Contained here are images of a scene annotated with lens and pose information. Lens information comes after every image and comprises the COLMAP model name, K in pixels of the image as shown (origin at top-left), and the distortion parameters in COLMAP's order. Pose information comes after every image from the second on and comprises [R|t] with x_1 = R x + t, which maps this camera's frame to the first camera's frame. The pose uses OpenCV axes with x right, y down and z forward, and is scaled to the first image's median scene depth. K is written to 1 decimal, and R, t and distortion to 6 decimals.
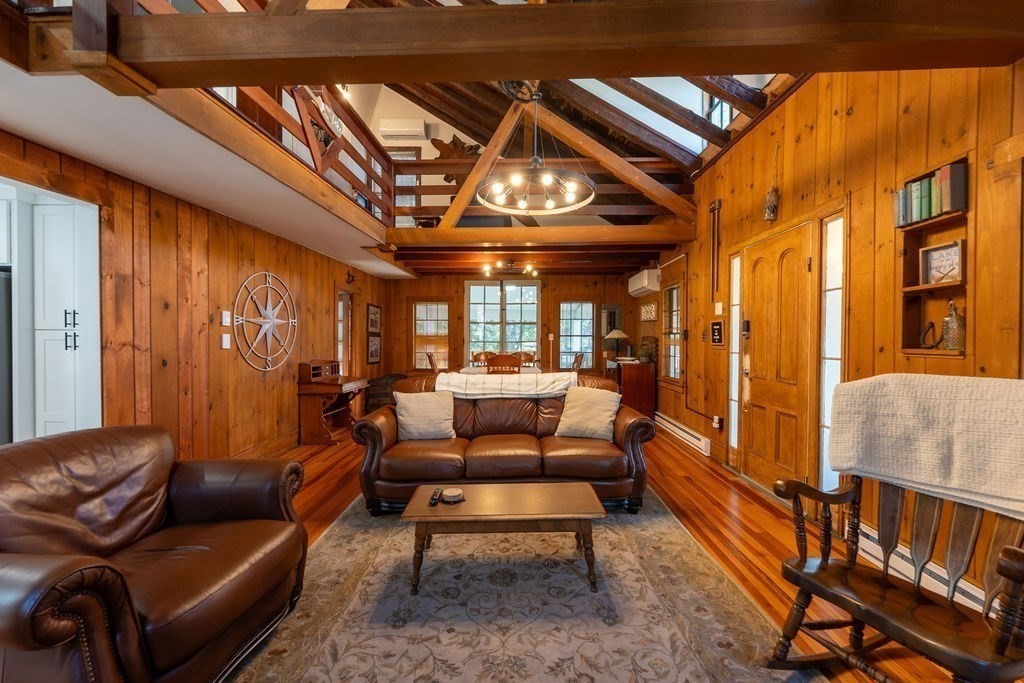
lens RADIAL K [[409.7, 0, 512.7], [0, 409.7, 340.2], [0, 0, 1]] dist [0.000175, -0.000312]
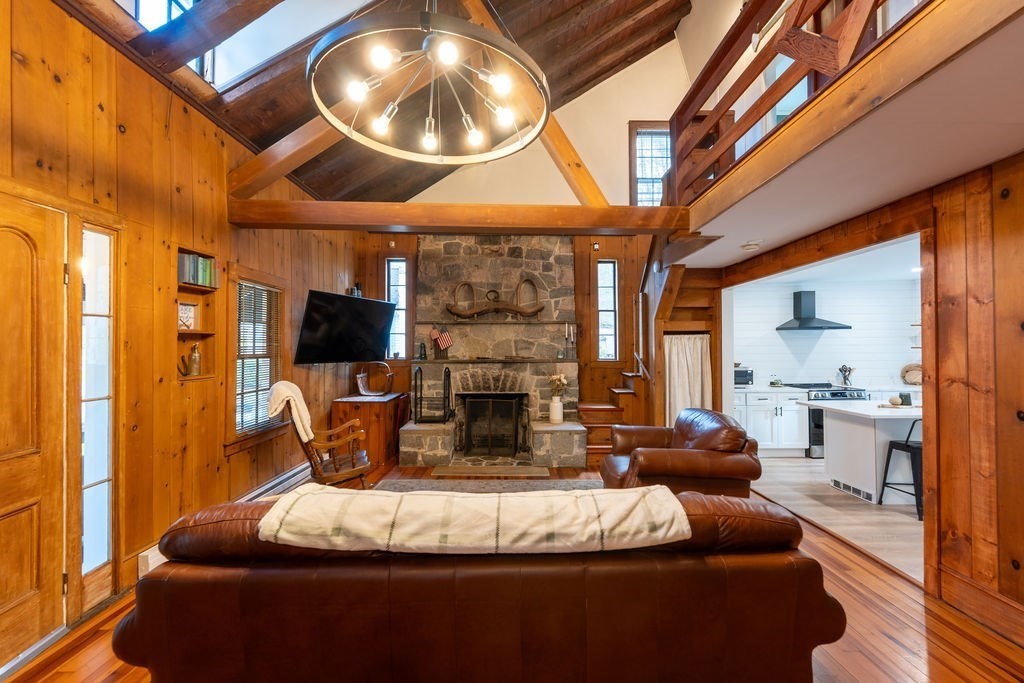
lens RADIAL K [[409.7, 0, 512.7], [0, 409.7, 340.2], [0, 0, 1]] dist [0.000175, -0.000312]
pose [[-0.999554, 0.000129, -0.029876, -0.028495], [0.000378, 0.999965, -0.008330, -0.053715], [0.029874, -0.008338, -0.999519, 1.496966]]
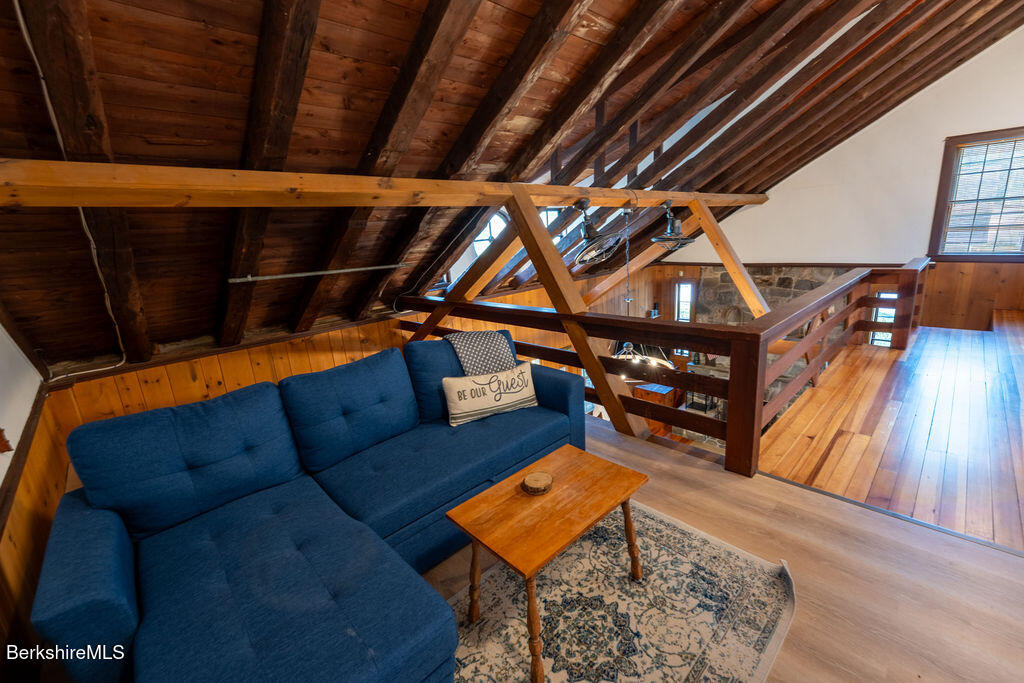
lens RADIAL K [[422.8, 0, 512.9], [0, 422.8, 342.3], [0, 0, 1]] dist [-0.001899, -0.000415]
pose [[-0.709474, -0.128112, 0.692989, -0.647394], [0.075607, 0.963825, 0.255587, -0.825620], [-0.700664, 0.233728, -0.674123, 2.187648]]
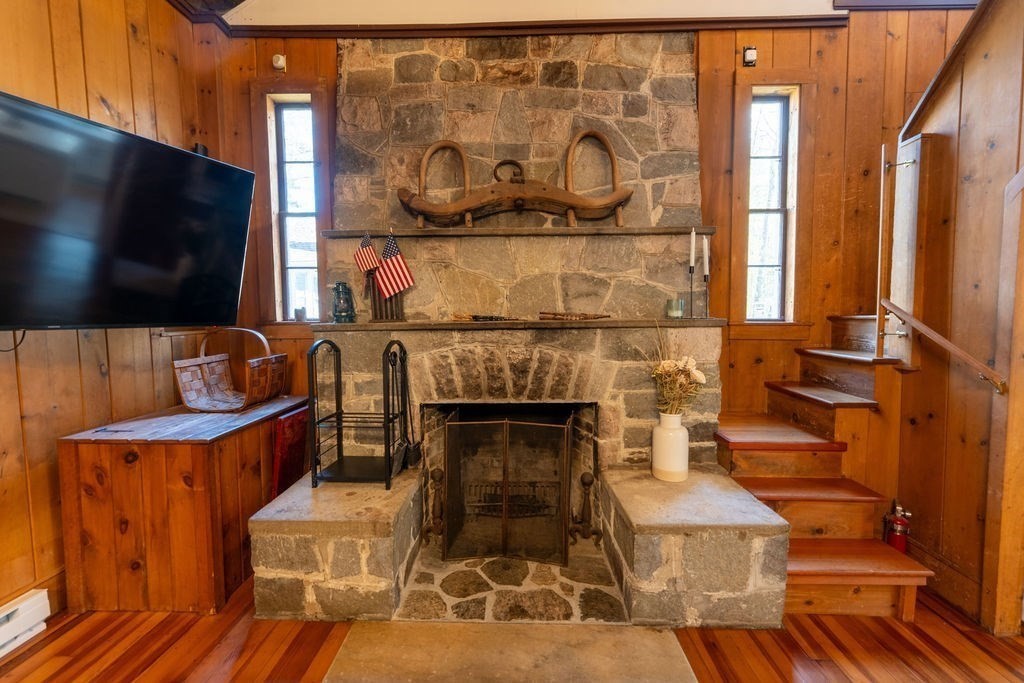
lens RADIAL K [[409.7, 0, 512.7], [0, 409.7, 340.2], [0, 0, 1]] dist [0.000175, -0.000312]
pose [[-0.999975, 0.007001, 0.000544, -0.000468], [0.007022, 0.997323, 0.072785, -0.006255], [-0.000033, 0.072787, -0.997347, 0.499437]]
